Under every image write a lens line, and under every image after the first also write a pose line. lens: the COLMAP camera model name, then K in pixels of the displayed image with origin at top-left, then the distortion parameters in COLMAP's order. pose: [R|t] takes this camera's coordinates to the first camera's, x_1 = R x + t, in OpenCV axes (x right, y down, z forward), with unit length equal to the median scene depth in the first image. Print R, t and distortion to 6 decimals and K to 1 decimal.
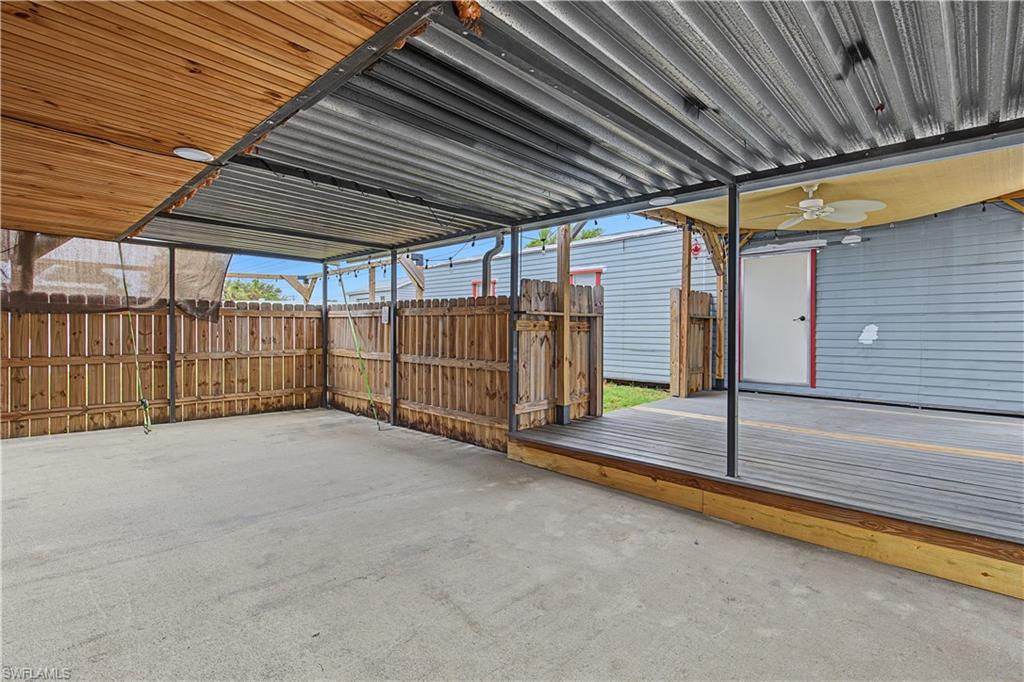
lens RADIAL K [[468.3, 0, 517.8], [0, 468.3, 335.1], [0, 0, 1]] dist [0.004173, 0.001295]
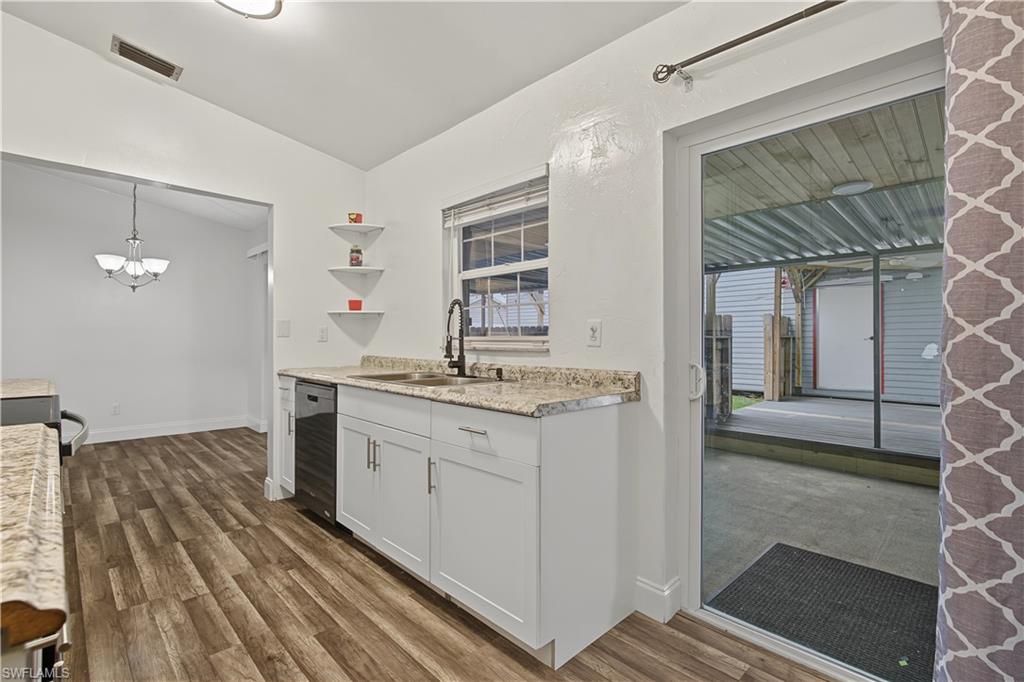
lens RADIAL K [[468.3, 0, 506.8], [0, 468.3, 335.4], [0, 0, 1]] dist [0.004173, 0.001295]
pose [[0.999950, 0.001247, -0.009956, -0.348941], [-0.001503, 0.999667, -0.025751, -0.008940], [0.009920, 0.025765, 0.999619, -0.255536]]
